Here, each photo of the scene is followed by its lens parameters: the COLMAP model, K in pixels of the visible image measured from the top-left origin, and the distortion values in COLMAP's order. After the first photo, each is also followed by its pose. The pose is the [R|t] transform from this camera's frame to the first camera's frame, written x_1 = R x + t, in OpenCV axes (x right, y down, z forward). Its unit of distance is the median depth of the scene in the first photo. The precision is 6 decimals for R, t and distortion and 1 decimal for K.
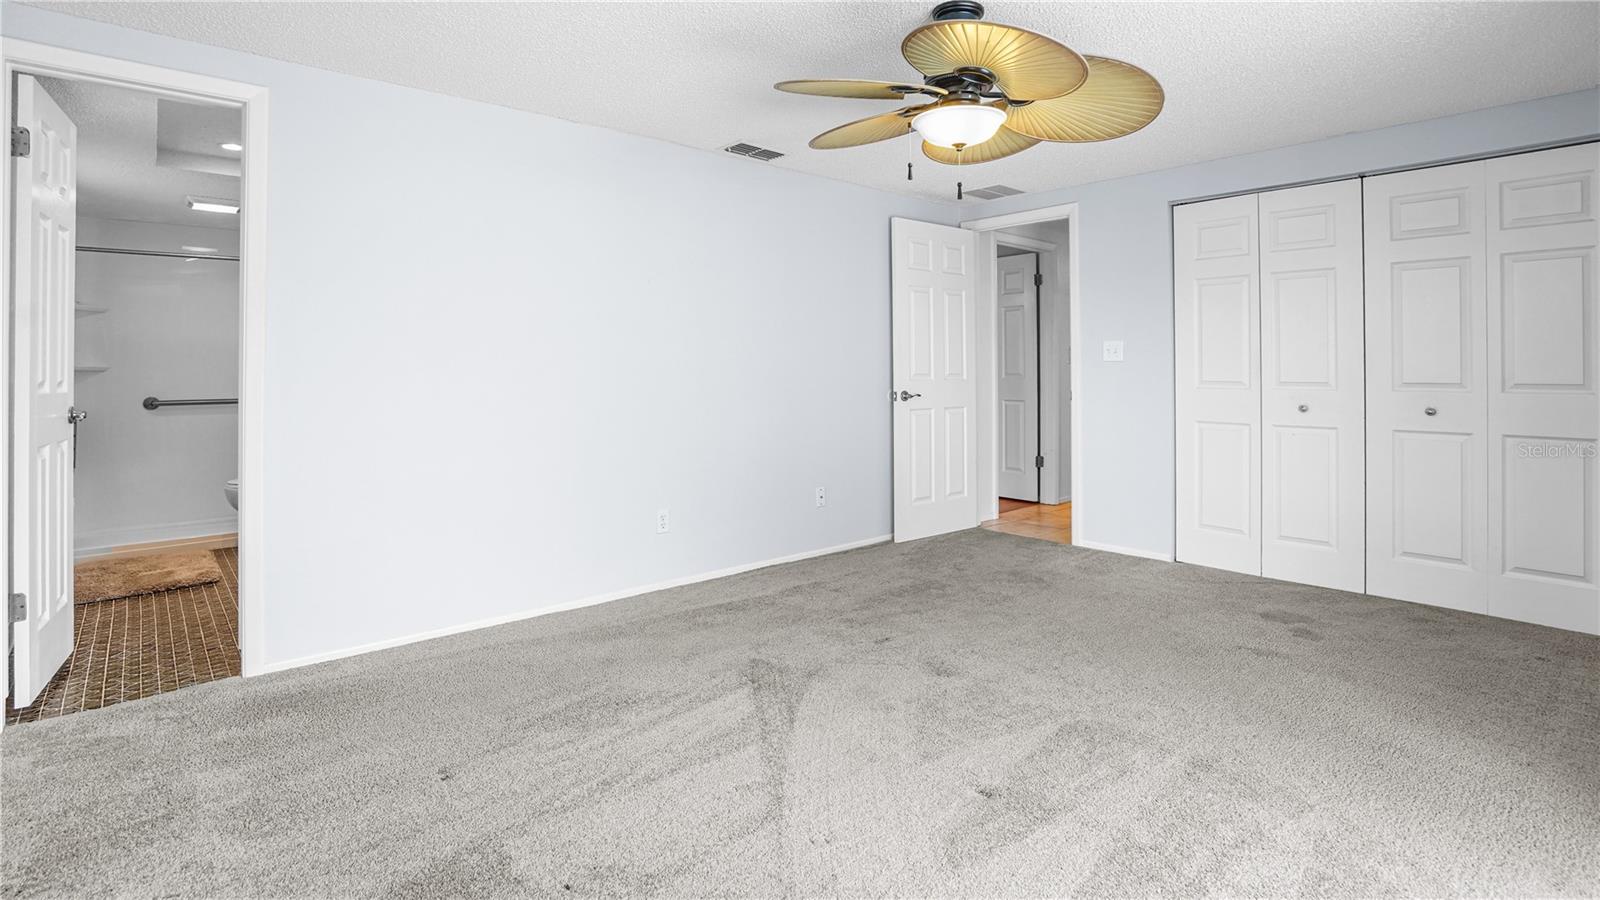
lens RADIAL K [[782.2, 0, 803.2], [0, 782.2, 447.0], [0, 0, 1]] dist [-0.001036, -0.000119]
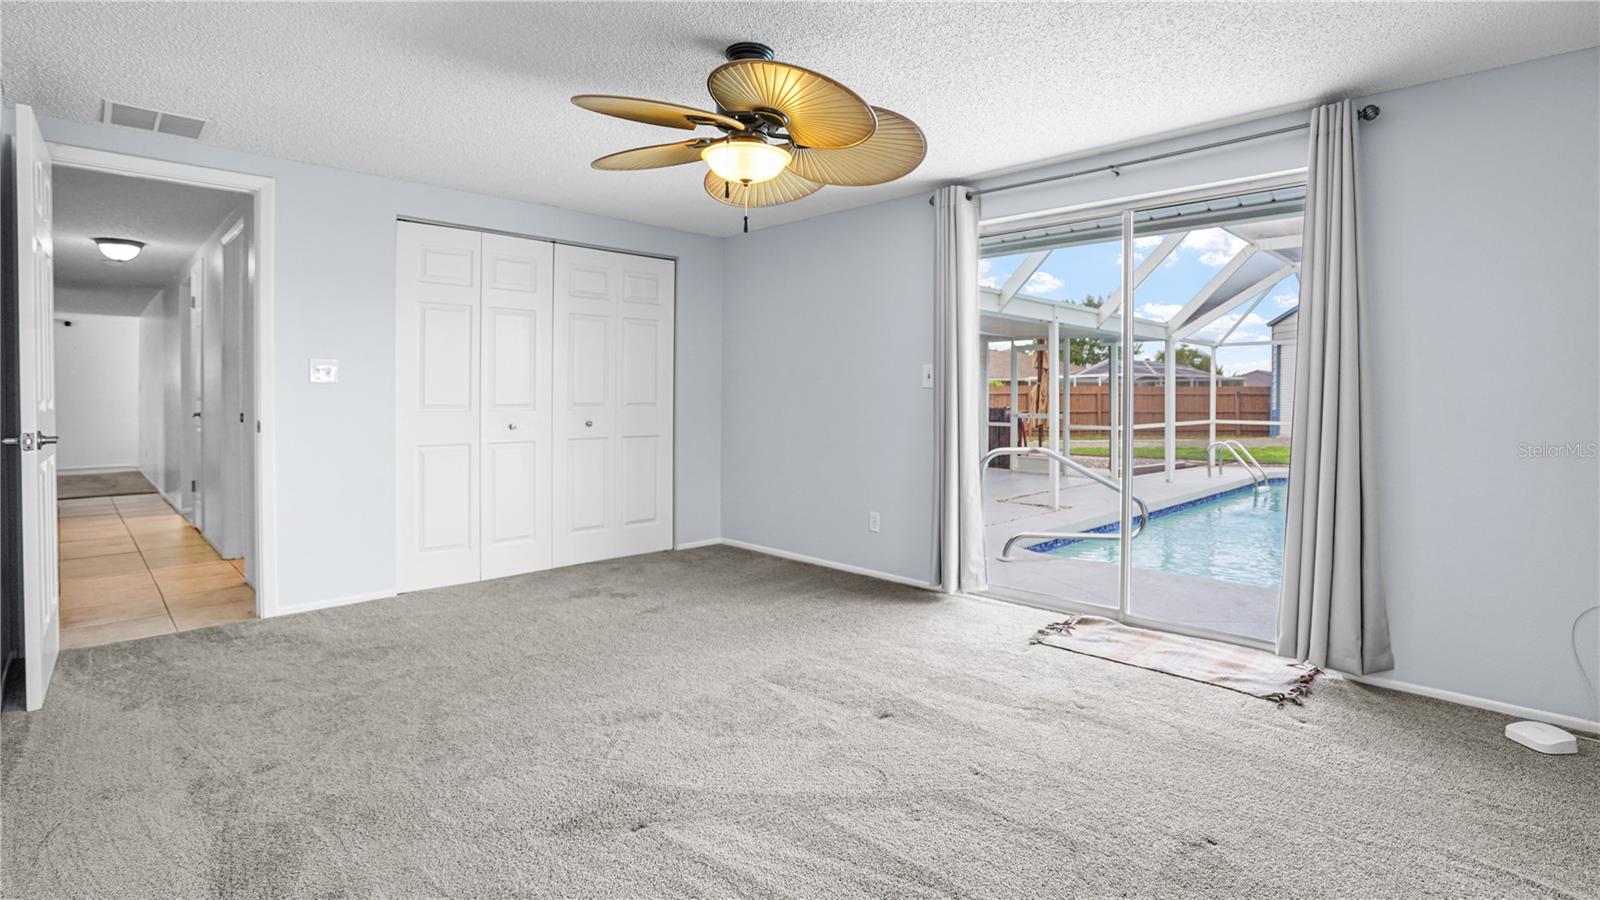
lens RADIAL K [[782.2, 0, 803.2], [0, 782.2, 447.0], [0, 0, 1]] dist [-0.001036, -0.000119]
pose [[-0.049660, -0.063764, 0.996729, -0.625930], [0.101563, 0.992464, 0.068552, -0.061853], [-0.993589, 0.104635, -0.042809, 0.701479]]
